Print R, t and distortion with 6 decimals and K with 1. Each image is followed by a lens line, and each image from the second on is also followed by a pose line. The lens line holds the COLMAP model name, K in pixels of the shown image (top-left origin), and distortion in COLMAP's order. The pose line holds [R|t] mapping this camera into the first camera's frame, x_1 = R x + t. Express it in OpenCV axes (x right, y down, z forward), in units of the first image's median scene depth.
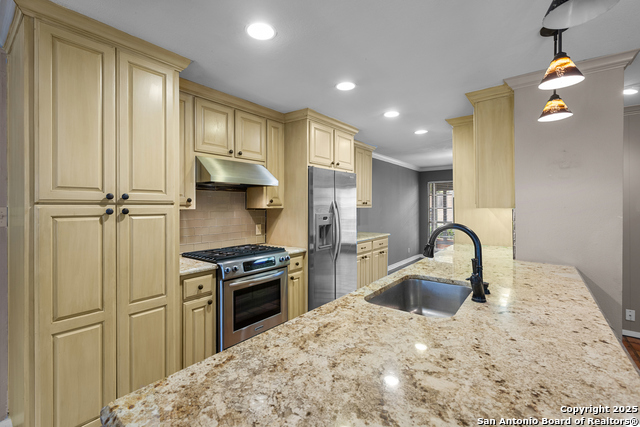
lens RADIAL K [[285.2, 0, 315.5], [0, 285.2, 209.0], [0, 0, 1]] dist [-0.003333, -0.000465]
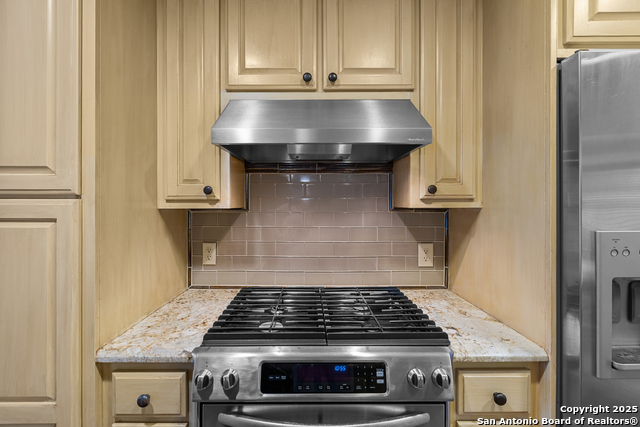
lens RADIAL K [[285.2, 0, 313.8], [0, 285.2, 205.8], [0, 0, 1]] dist [-0.003333, -0.000465]
pose [[0.624923, 0.001196, -0.780686, 0.056185], [-0.007646, 0.999960, -0.004589, -0.003135], [0.780649, 0.008837, 0.624907, 0.821368]]
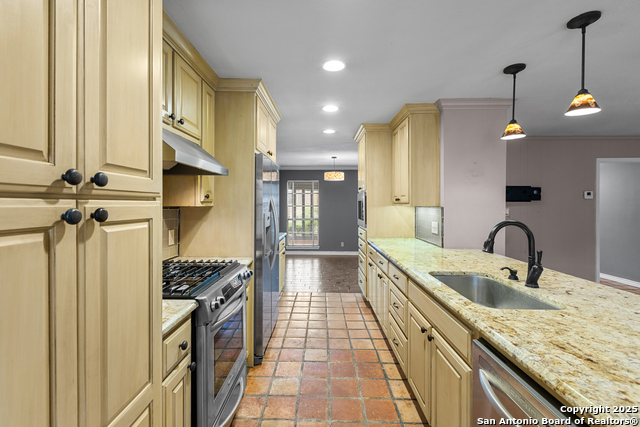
lens RADIAL K [[285.2, 0, 316.1], [0, 285.2, 209.1], [0, 0, 1]] dist [-0.003333, -0.000465]
pose [[0.801930, -0.006985, 0.597377, -0.466134], [0.001789, 0.999955, 0.009290, -0.002597], [-0.597415, -0.006381, 0.801907, 0.340560]]
